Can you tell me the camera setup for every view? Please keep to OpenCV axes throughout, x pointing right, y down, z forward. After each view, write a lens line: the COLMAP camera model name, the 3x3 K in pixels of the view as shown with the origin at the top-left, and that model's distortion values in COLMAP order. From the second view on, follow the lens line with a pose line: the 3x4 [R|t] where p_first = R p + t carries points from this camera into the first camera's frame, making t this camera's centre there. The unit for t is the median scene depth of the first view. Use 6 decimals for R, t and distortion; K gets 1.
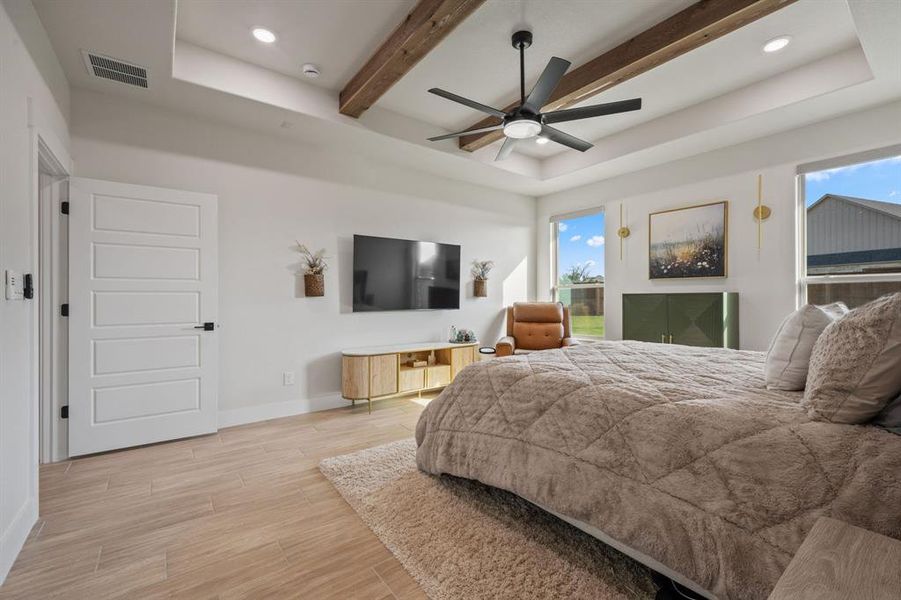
lens RADIAL K [[384.3, 0, 454.9], [0, 384.3, 298.5], [0, 0, 1]] dist [0.001867, 0.000466]
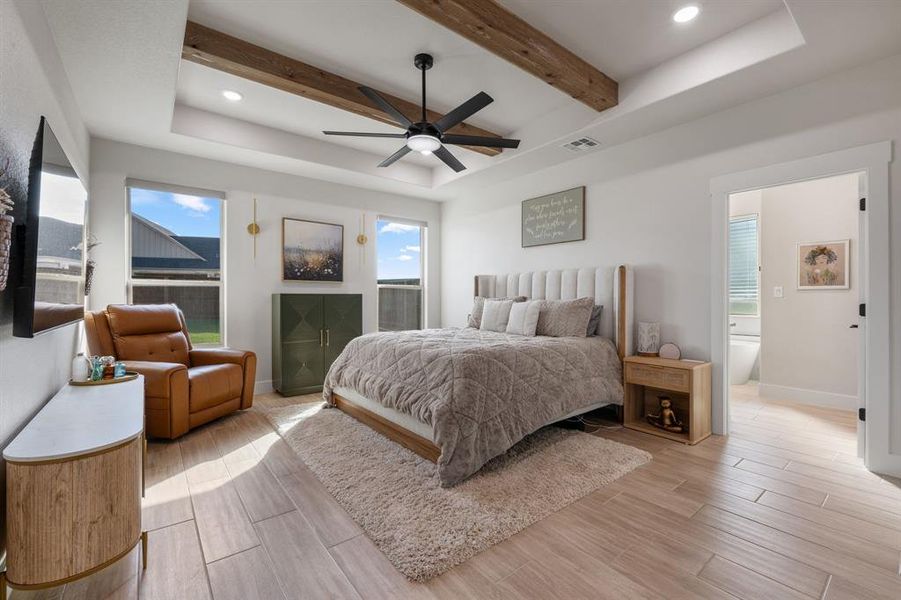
lens RADIAL K [[384.3, 0, 455.9], [0, 384.3, 297.1], [0, 0, 1]] dist [0.001867, 0.000466]
pose [[-0.015656, 0.004743, 0.999866, -0.557492], [0.001690, 0.999987, -0.004718, 0.002200], [-0.999876, 0.001616, -0.015664, 0.560689]]
